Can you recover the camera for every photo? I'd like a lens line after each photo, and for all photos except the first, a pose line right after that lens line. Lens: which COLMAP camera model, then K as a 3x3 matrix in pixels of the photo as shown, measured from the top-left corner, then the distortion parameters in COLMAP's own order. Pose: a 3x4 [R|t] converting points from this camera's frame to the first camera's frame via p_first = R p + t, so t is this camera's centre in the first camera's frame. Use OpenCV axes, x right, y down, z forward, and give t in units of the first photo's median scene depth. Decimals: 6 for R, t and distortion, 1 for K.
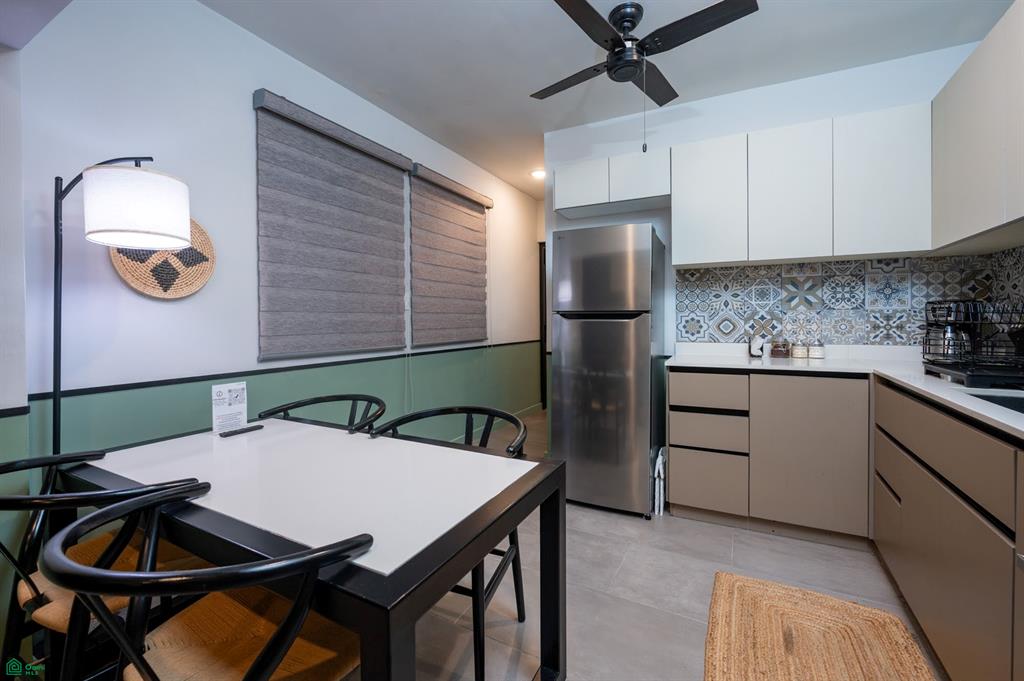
lens RADIAL K [[427.3, 0, 509.0], [0, 427.3, 318.4], [0, 0, 1]] dist [0.000666, -0.000122]
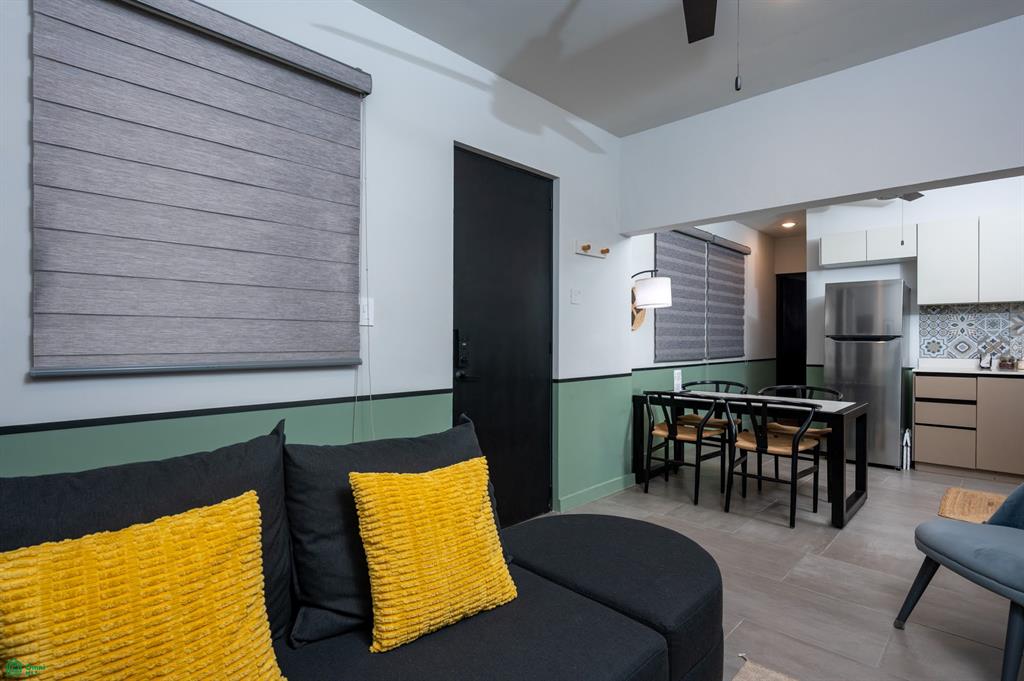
lens RADIAL K [[512.6, 0, 512.0], [0, 512.6, 340.5], [0, 0, 1]] dist [0.000115, 0.000186]
pose [[0.962005, 0.007322, -0.272932, -0.494045], [-0.006099, 0.999967, 0.005327, -0.002191], [0.272963, -0.003460, 0.962018, -1.112794]]
